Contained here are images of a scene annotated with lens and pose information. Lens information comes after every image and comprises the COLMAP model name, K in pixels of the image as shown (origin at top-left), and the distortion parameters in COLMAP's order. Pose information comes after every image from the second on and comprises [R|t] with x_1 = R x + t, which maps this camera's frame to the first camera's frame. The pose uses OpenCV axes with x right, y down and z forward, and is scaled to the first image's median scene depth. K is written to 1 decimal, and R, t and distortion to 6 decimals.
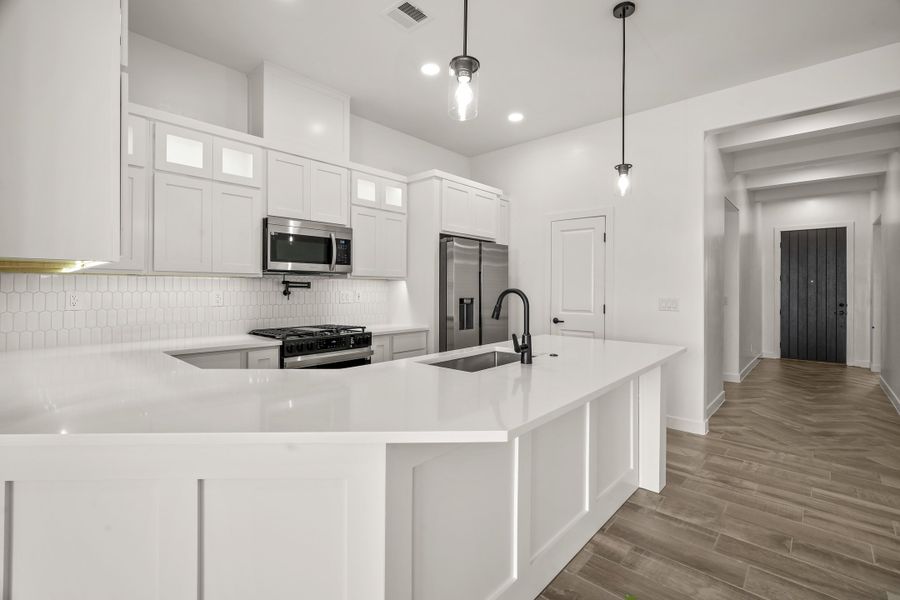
lens RADIAL K [[406.6, 0, 452.5], [0, 406.6, 287.6], [0, 0, 1]] dist [-0.003434, 0.000136]
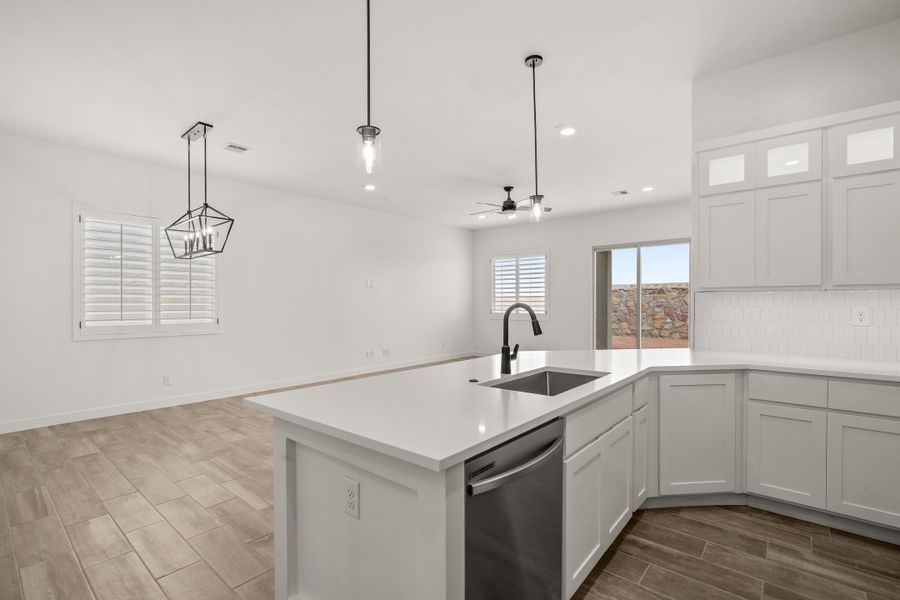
lens RADIAL K [[419.0, 0, 447.1], [0, 419.0, 304.5], [0, 0, 1]] dist [-0.013415, 0.005359]
pose [[-0.999548, -0.003003, -0.029901, 0.210557], [-0.003212, 0.999971, 0.006943, -0.000377], [0.029879, 0.007036, -0.999529, 1.186192]]
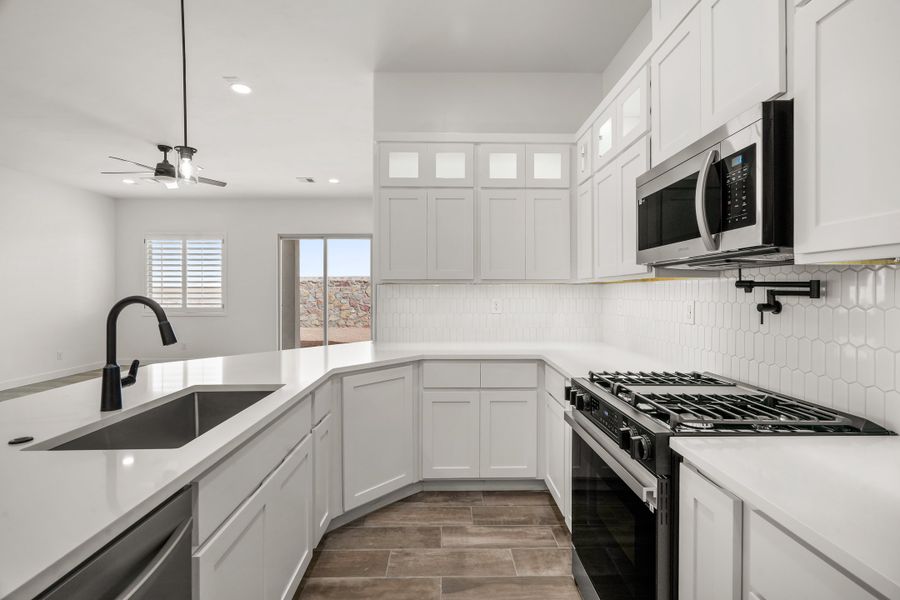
lens RADIAL K [[411.3, 0, 451.5], [0, 411.3, 295.7], [0, 0, 1]] dist [-0.001296, 0.000061]
pose [[-0.730334, -0.000516, -0.683090, 0.134668], [-0.003698, 0.999988, 0.003198, -0.000837], [0.683080, 0.004861, -0.730327, 1.056920]]
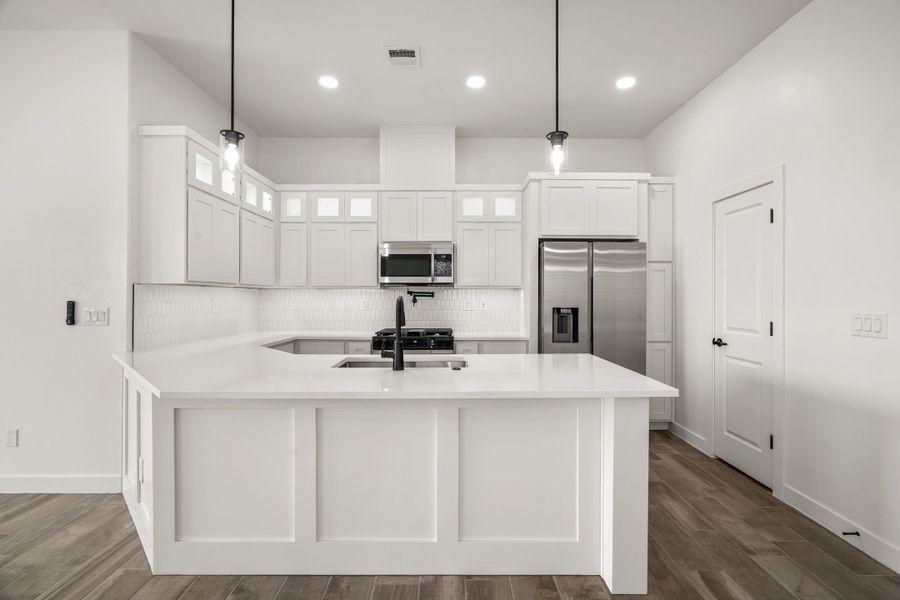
lens RADIAL K [[411.3, 0, 451.5], [0, 411.3, 295.7], [0, 0, 1]] dist [-0.001296, 0.000061]
pose [[0.674022, -0.005237, -0.738693, 0.587485], [0.001206, 0.999981, -0.005989, 0.005024], [0.738710, 0.003146, 0.674016, 0.230873]]
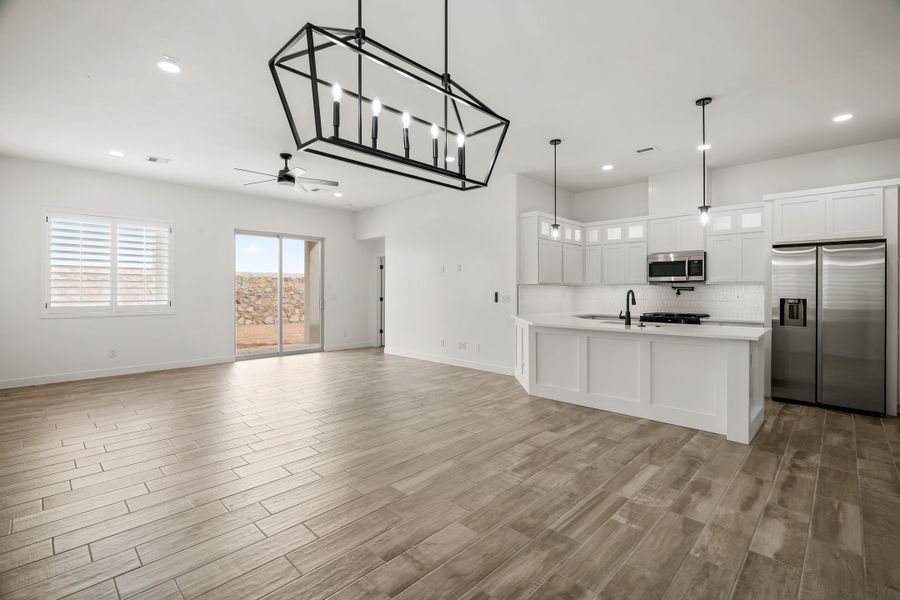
lens RADIAL K [[406.6, 0, 452.5], [0, 406.6, 287.6], [0, 0, 1]] dist [-0.003434, 0.000136]
pose [[-0.027132, -0.013019, -0.999547, 1.323369], [-0.002695, 0.999913, -0.012951, 0.012590], [0.999628, 0.002342, -0.027165, 0.083549]]
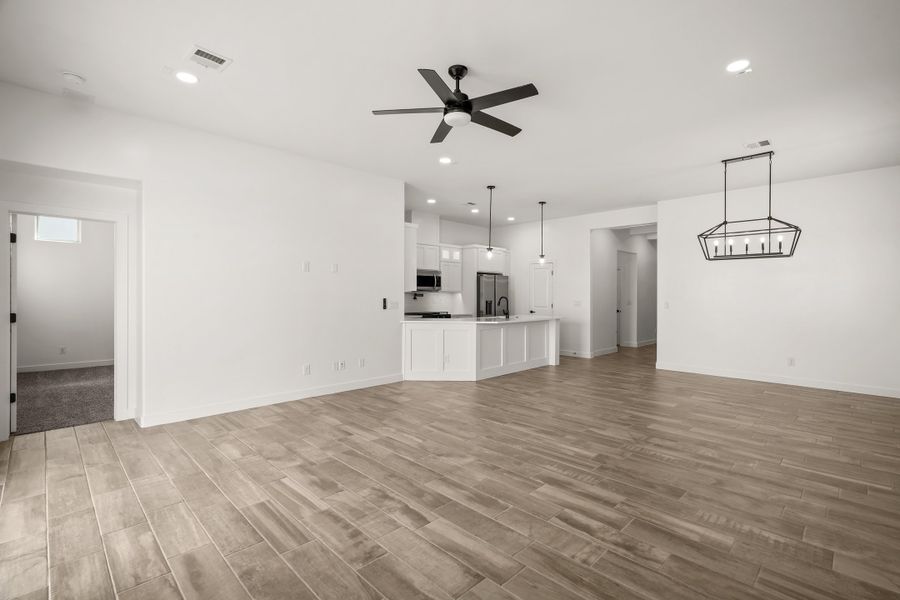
lens RADIAL K [[411.3, 0, 451.5], [0, 411.3, 295.7], [0, 0, 1]] dist [-0.001296, 0.000061]
pose [[0.998814, -0.001629, -0.048667, -0.068028], [0.001521, 0.999996, -0.002240, 0.002671], [0.048670, 0.002163, 0.998813, -1.418003]]
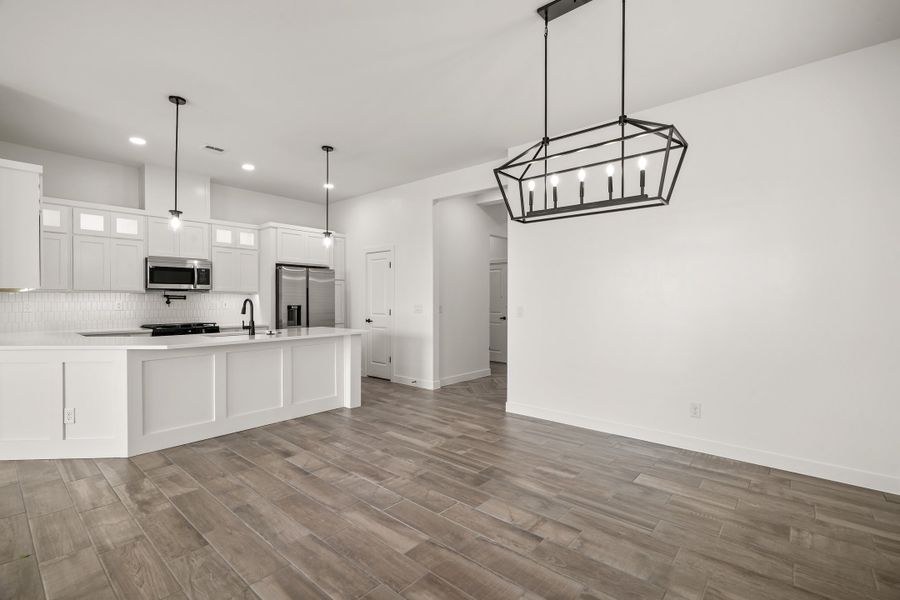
lens RADIAL K [[411.8, 0, 446.9], [0, 411.8, 301.4], [0, 0, 1]] dist [-0.001672, 0.000102]
pose [[0.999794, -0.005952, 0.019415, 0.639201], [0.005887, 0.999977, 0.003395, 0.009381], [-0.019435, -0.003280, 0.999806, -0.619534]]
